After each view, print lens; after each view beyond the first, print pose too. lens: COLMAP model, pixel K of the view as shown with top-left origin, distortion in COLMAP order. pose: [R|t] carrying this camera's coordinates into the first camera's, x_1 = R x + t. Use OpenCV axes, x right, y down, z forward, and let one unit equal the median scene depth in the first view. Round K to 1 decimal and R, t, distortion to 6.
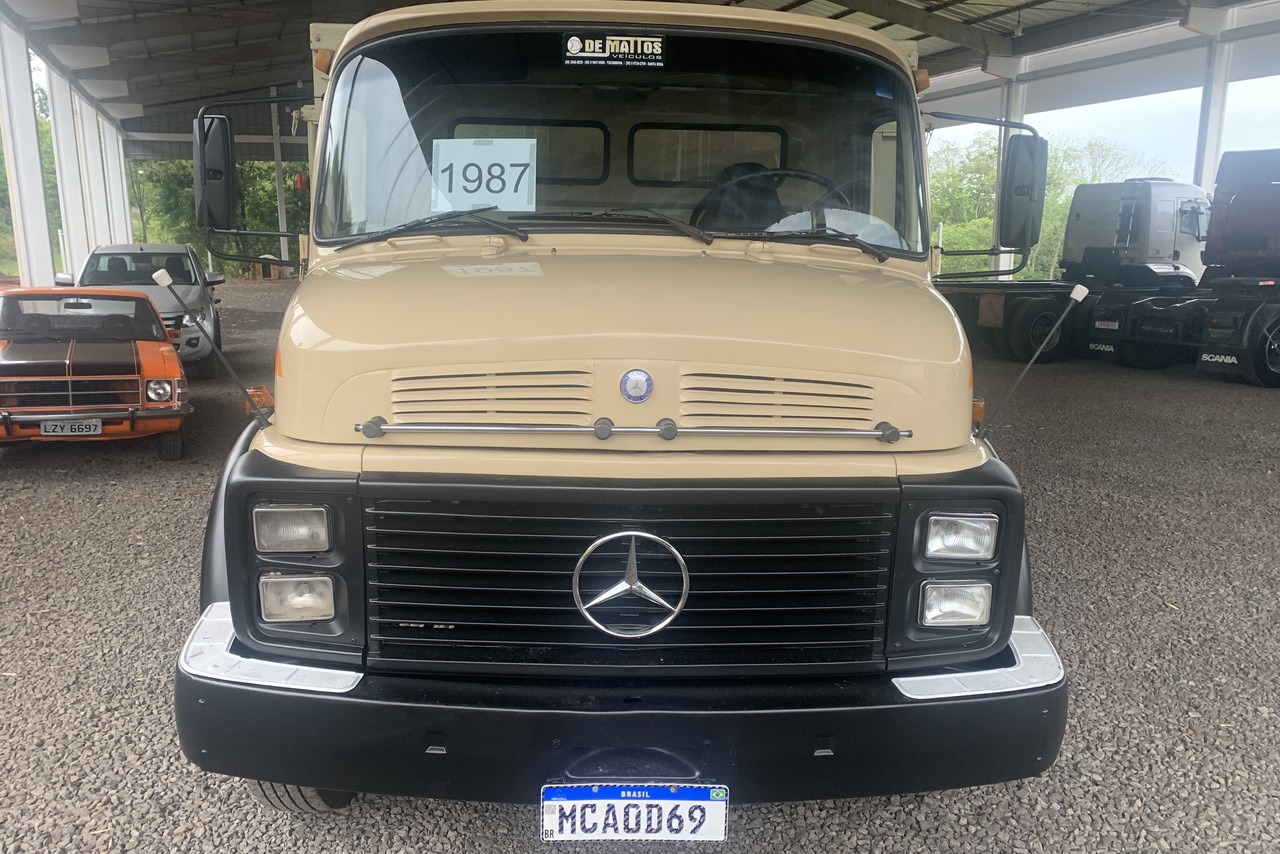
lens RADIAL K [[995.2, 0, 632.7], [0, 995.2, 425.5], [0, 0, 1]] dist [0.063016, -0.074435]
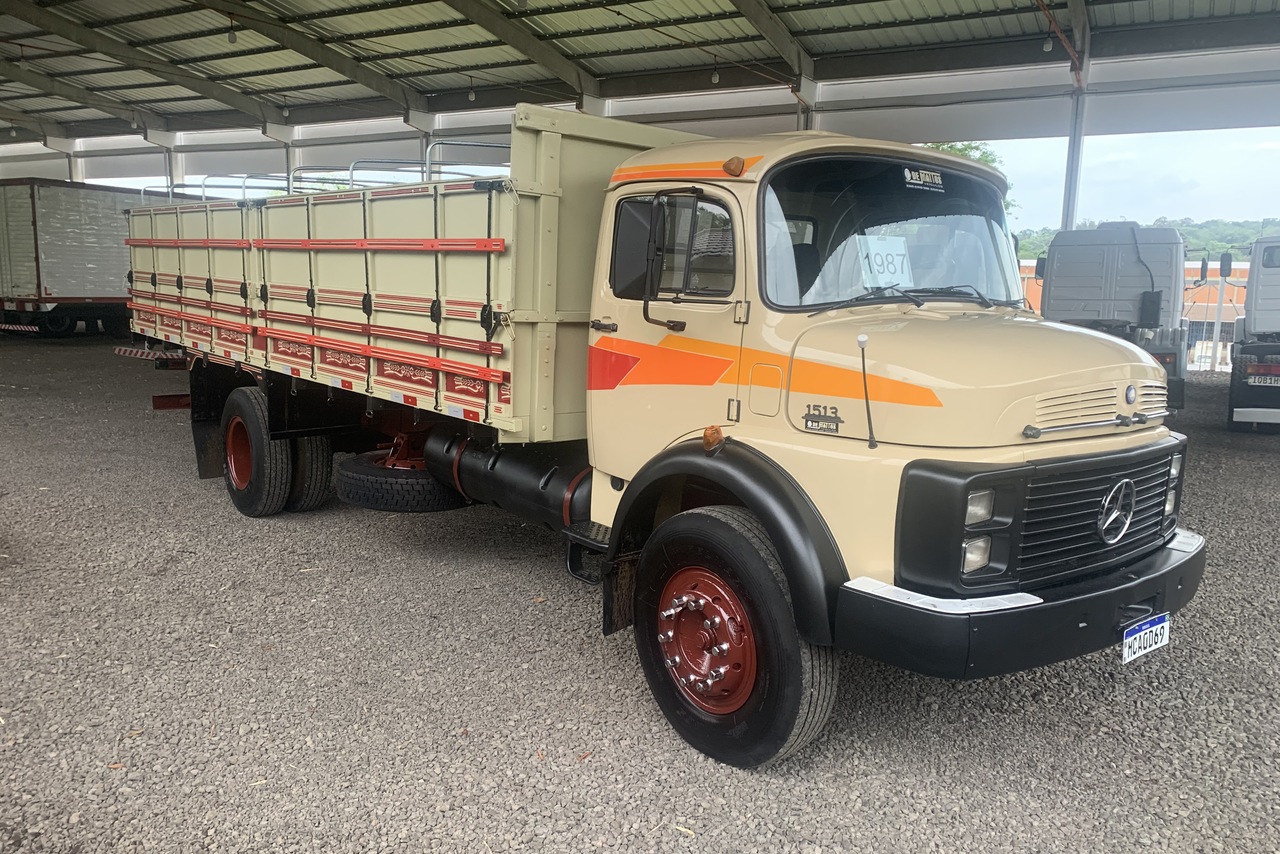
lens RADIAL K [[995.2, 0, 632.7], [0, 995.2, 425.5], [0, 0, 1]] dist [0.063016, -0.074435]
pose [[0.778492, -0.076552, 0.622968, -1.354029], [0.094244, 0.995539, 0.004563, -0.058081], [-0.620538, 0.055159, 0.782234, 0.120899]]
